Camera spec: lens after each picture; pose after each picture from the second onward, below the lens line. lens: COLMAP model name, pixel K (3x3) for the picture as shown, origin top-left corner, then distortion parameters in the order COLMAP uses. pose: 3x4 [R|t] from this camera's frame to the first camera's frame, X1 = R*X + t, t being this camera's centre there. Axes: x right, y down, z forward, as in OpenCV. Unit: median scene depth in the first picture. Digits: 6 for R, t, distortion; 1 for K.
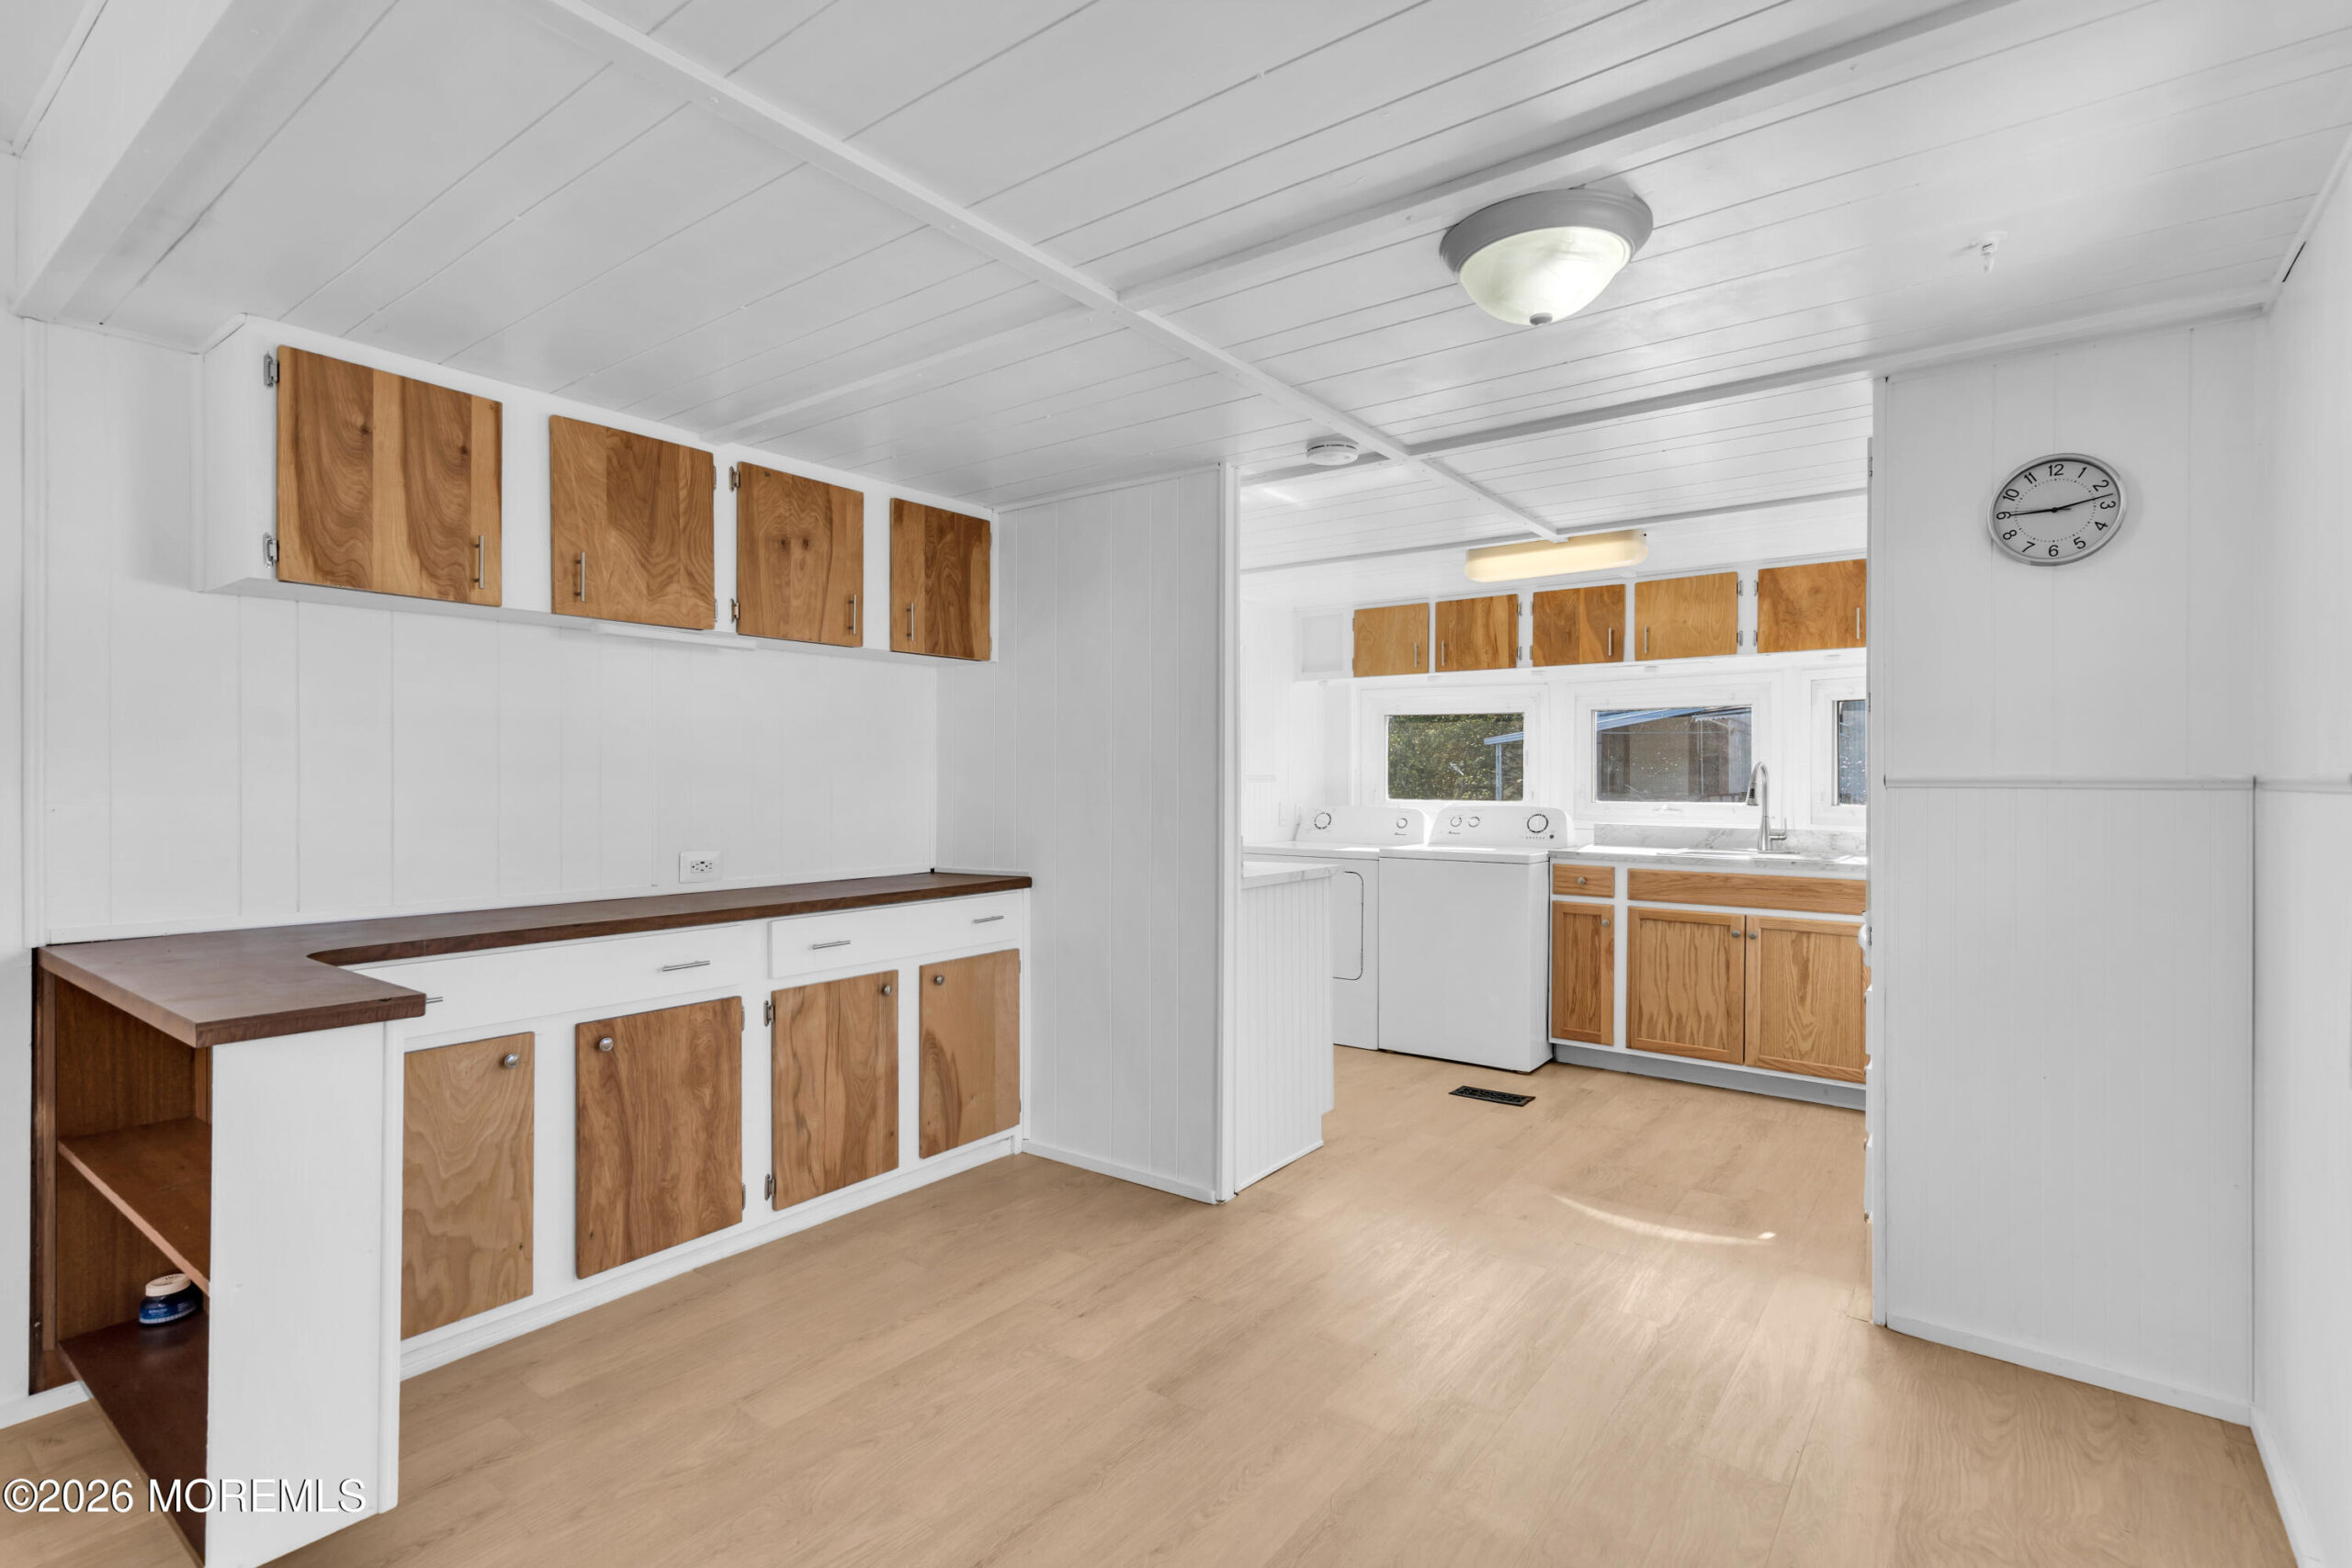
lens RADIAL K [[1117.3, 0, 1163.4], [0, 1117.3, 782.9], [0, 0, 1]] dist [0.006981, 0.000696]
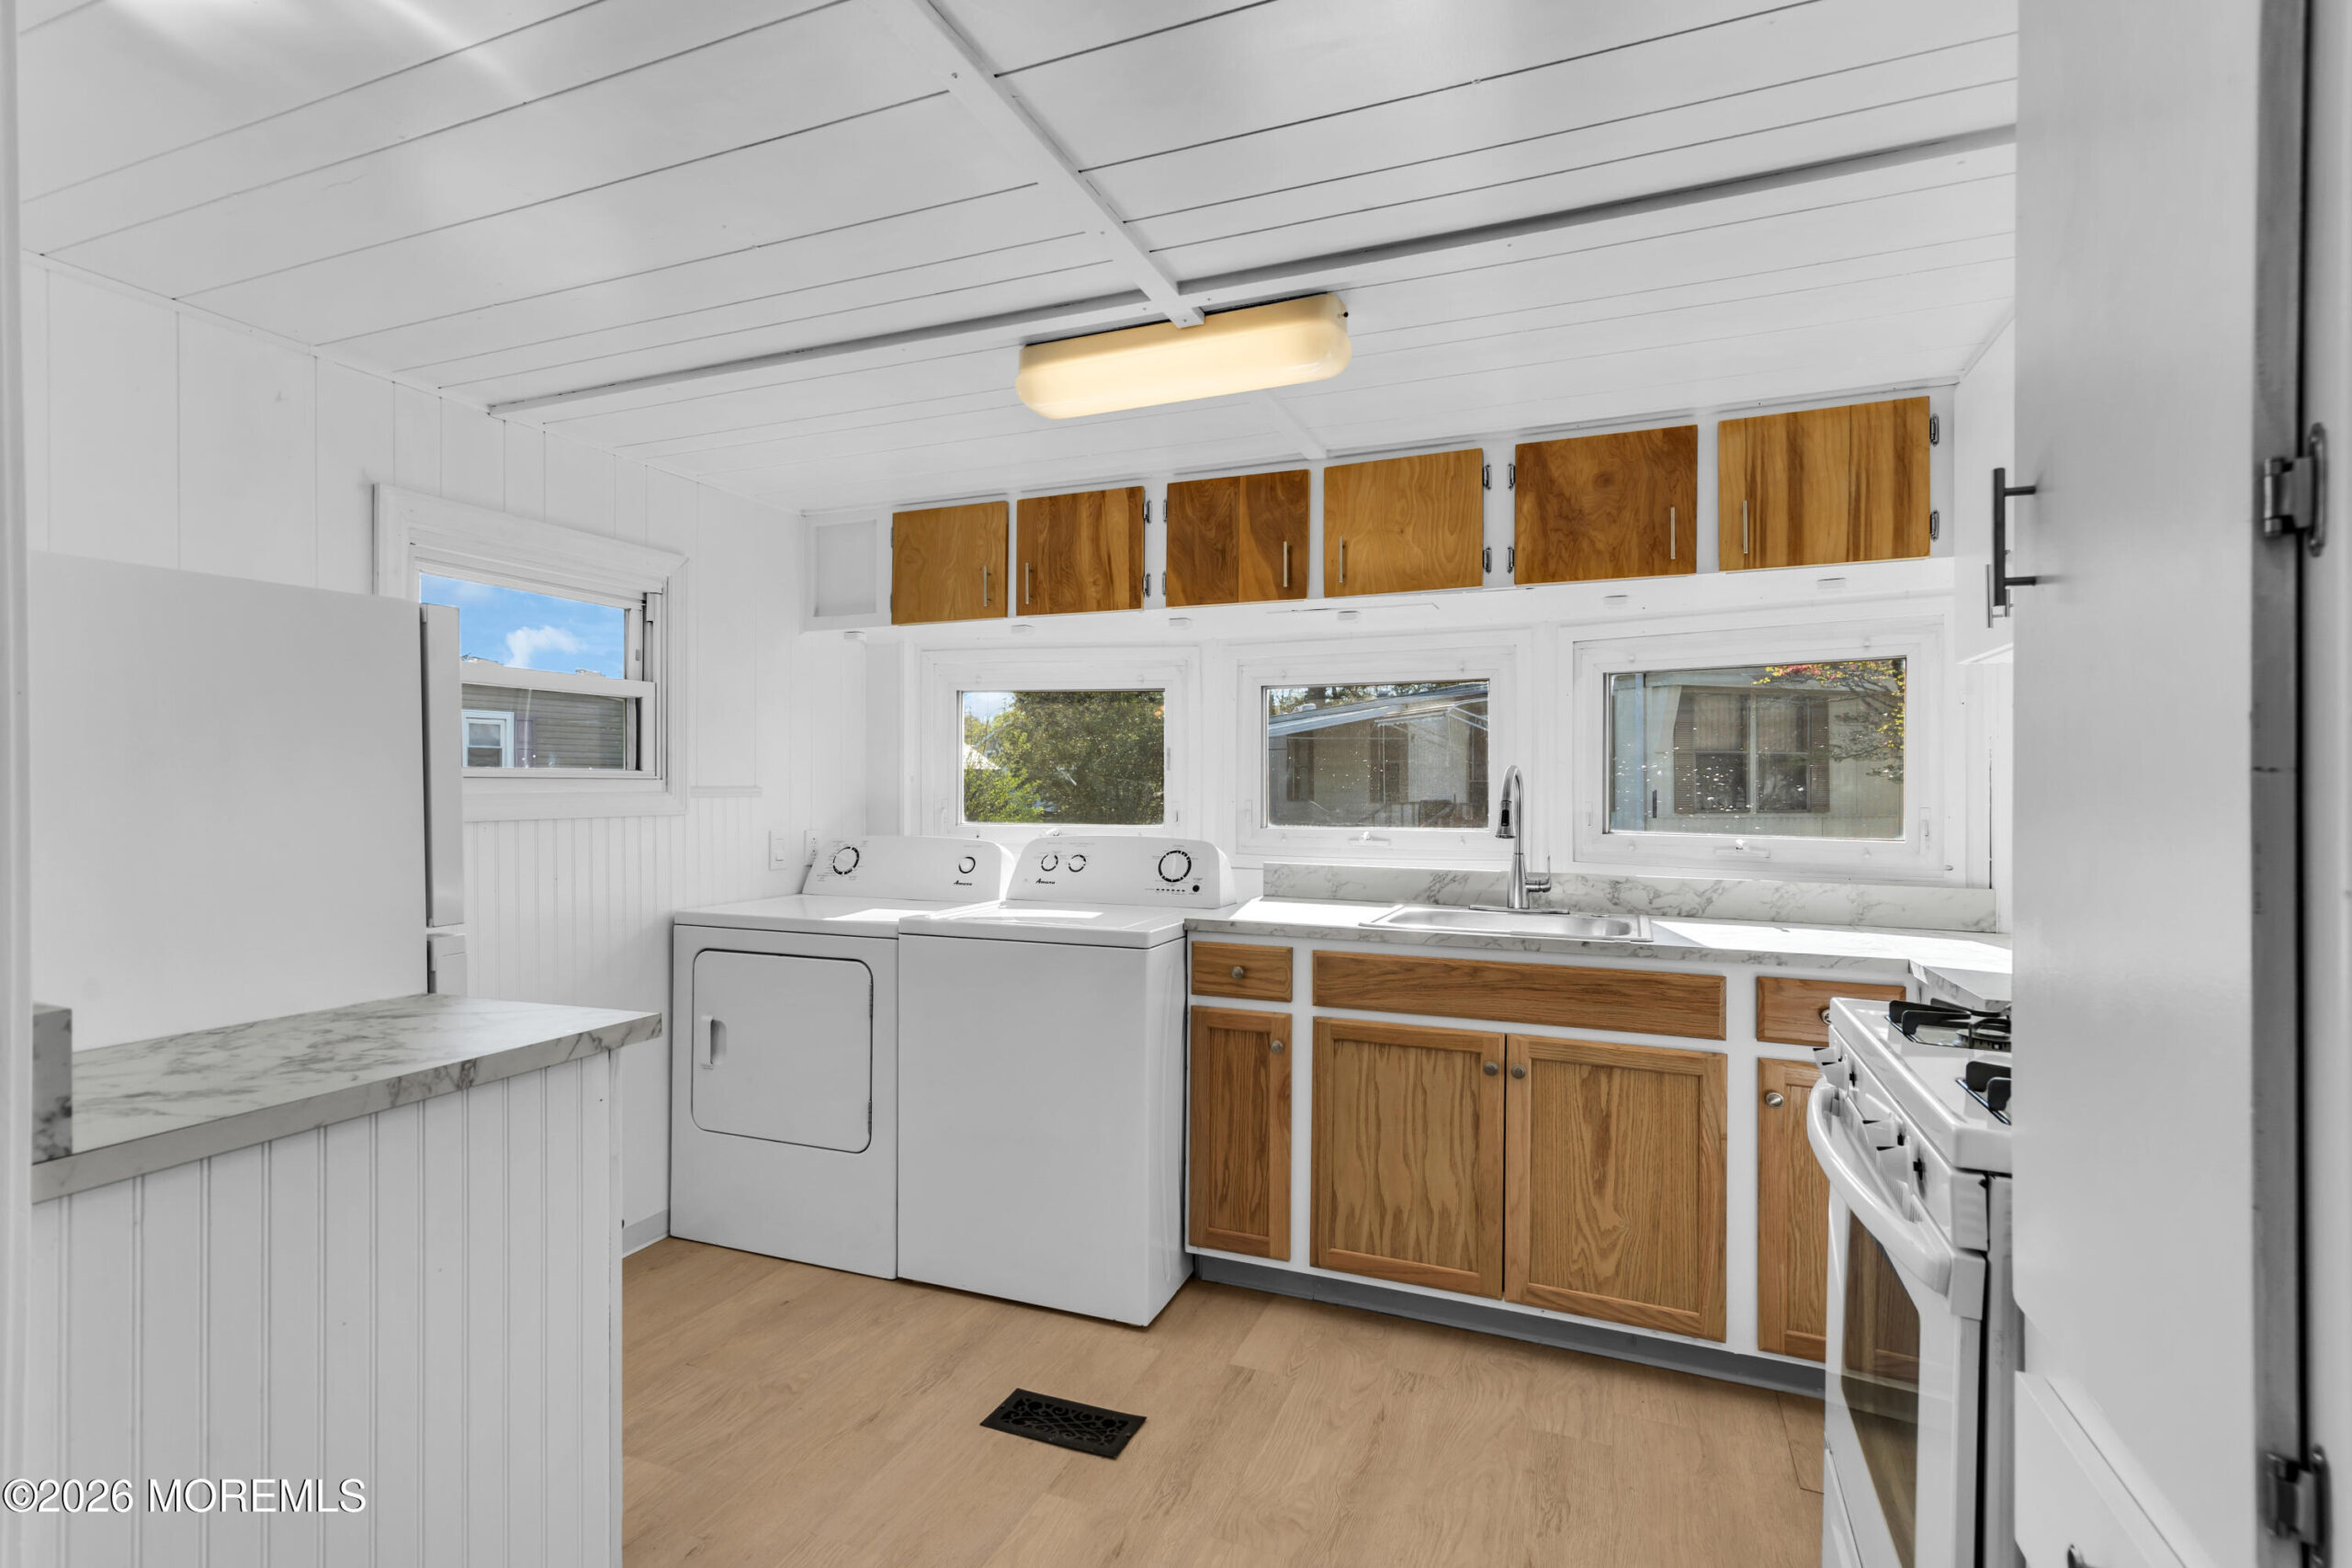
lens RADIAL K [[1117.3, 0, 1163.4], [0, 1117.3, 782.9], [0, 0, 1]] dist [0.006981, 0.000696]
pose [[0.966110, 0.002296, 0.258120, 0.241954], [-0.000733, 0.999981, -0.006153, -0.007156], [-0.258130, 0.005755, 0.966093, 0.584754]]
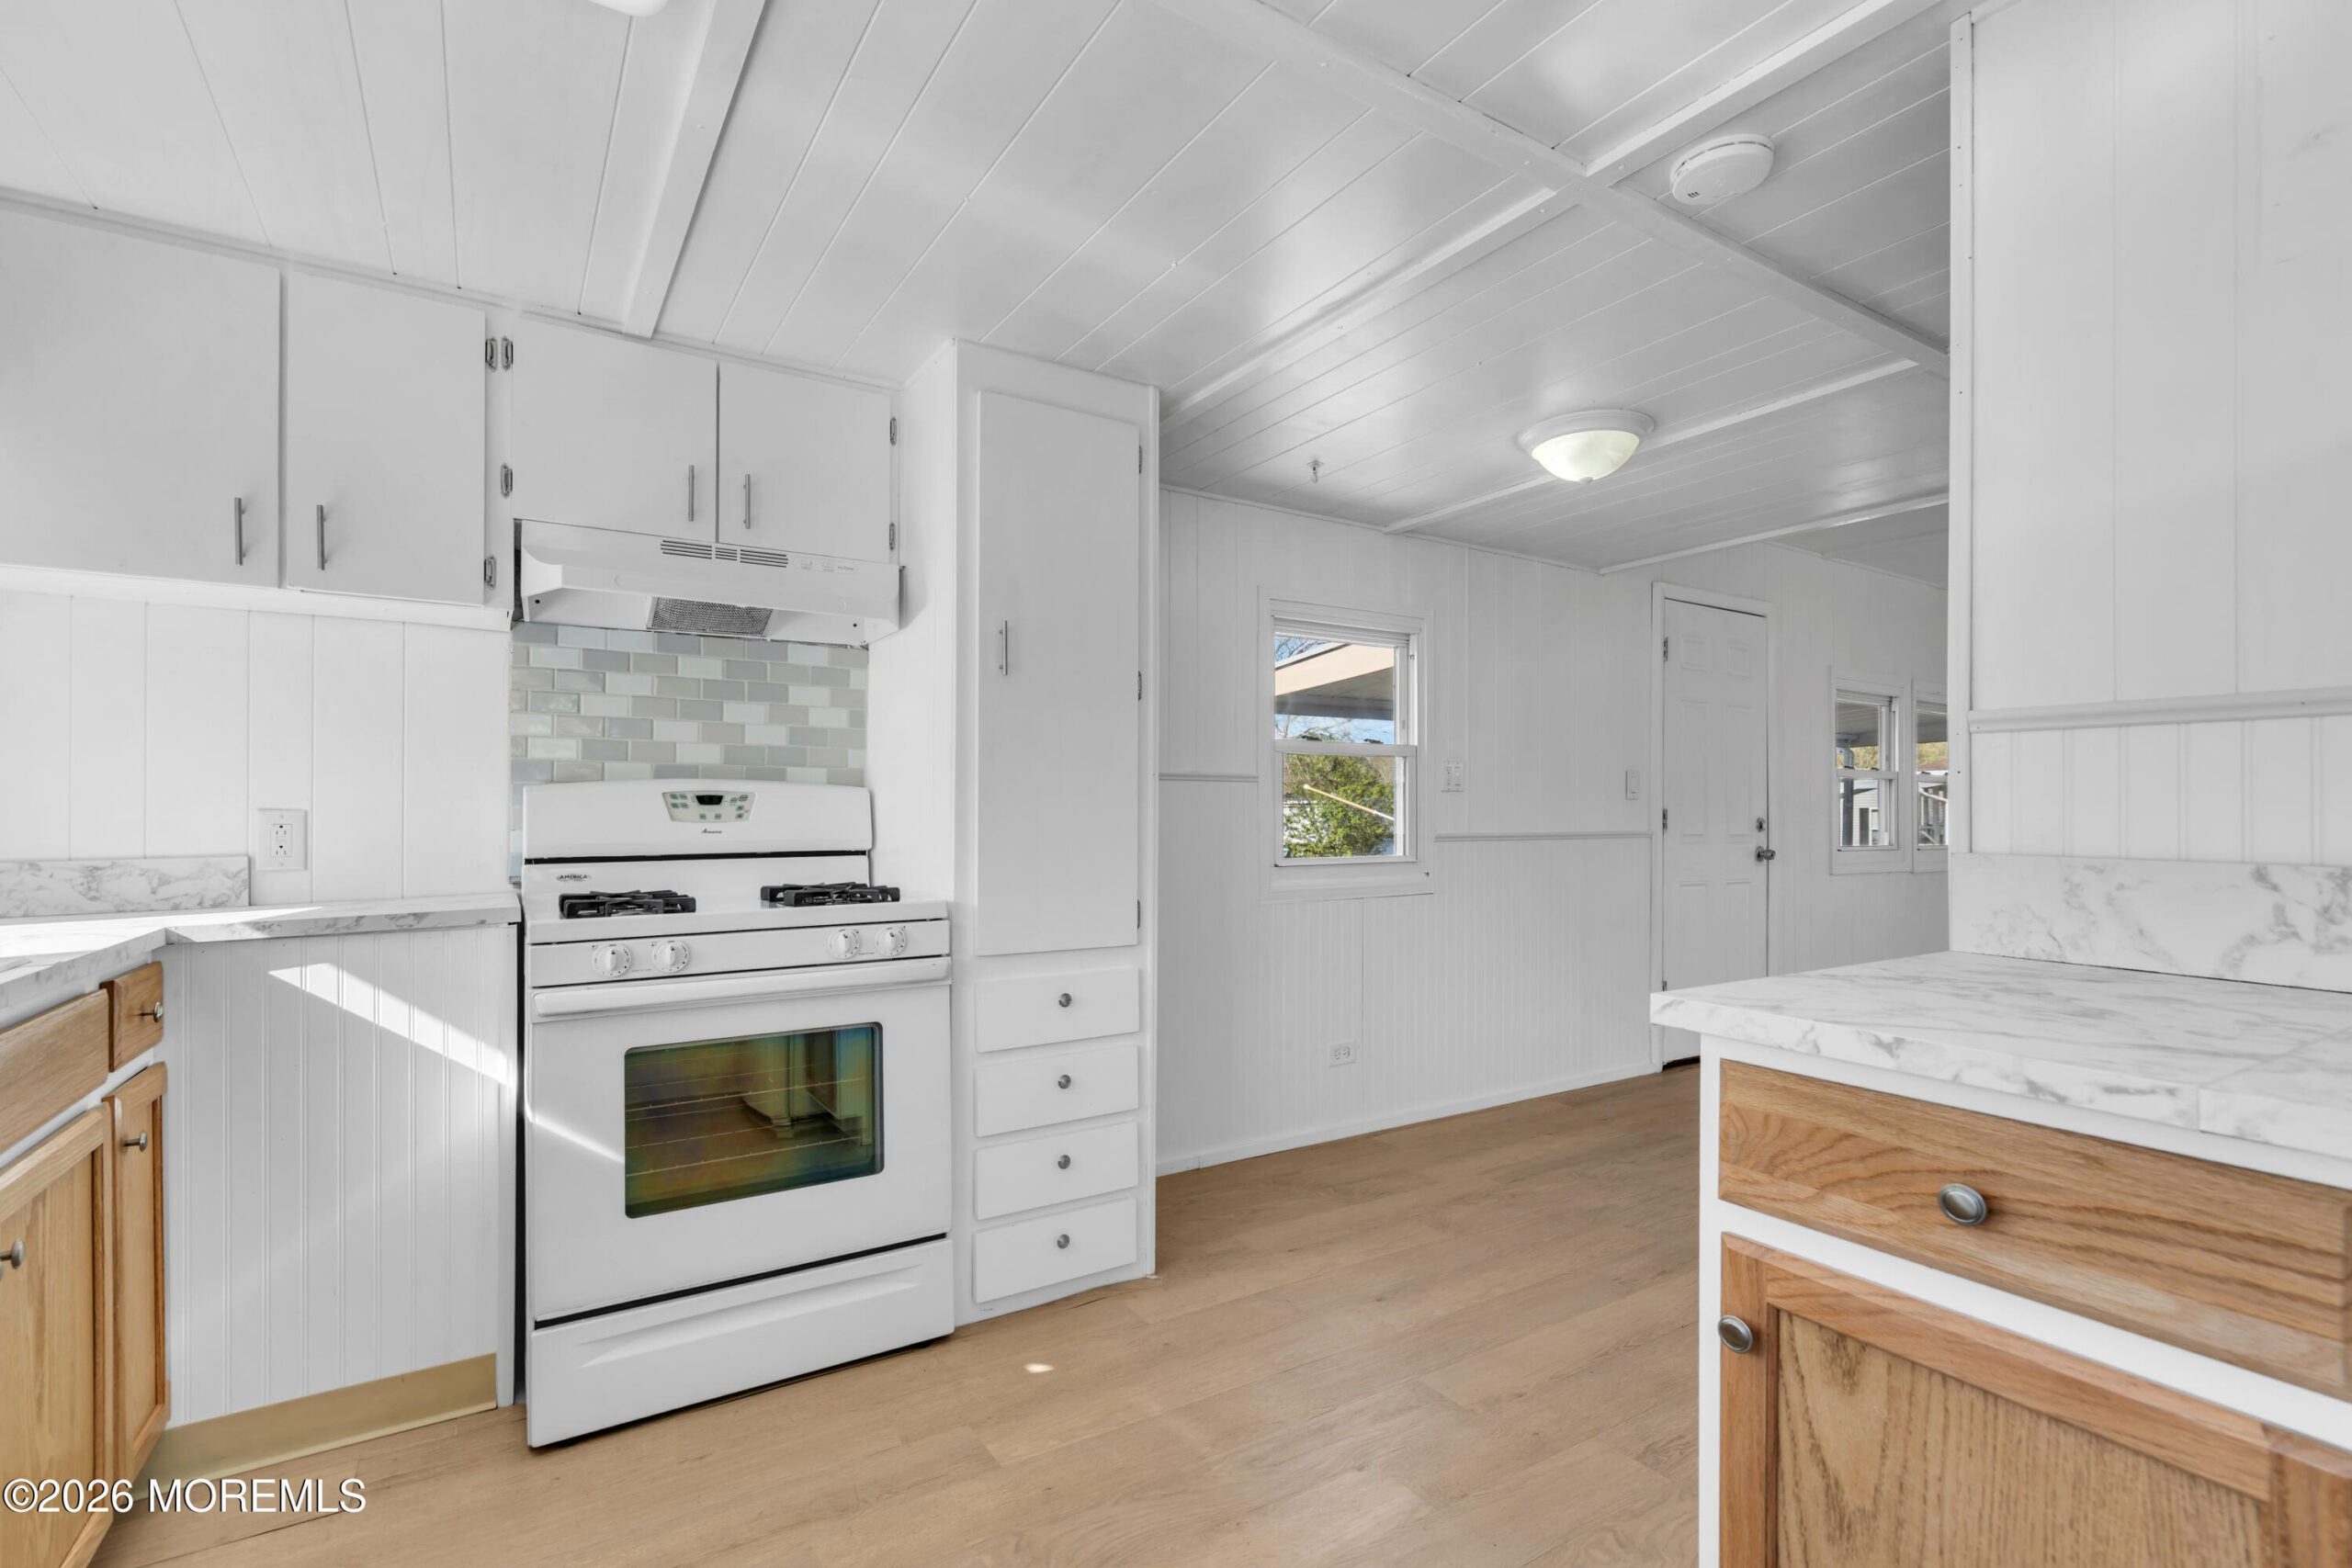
lens RADIAL K [[1093.9, 0, 1120.5], [0, 1093.9, 819.3], [0, 0, 1]] dist [0.001301, 0.000086]
pose [[-0.935788, -0.005413, 0.352521, 0.204662], [-0.001988, 0.999947, 0.010079, 0.027787], [-0.352557, 0.008731, -0.935750, 1.362014]]
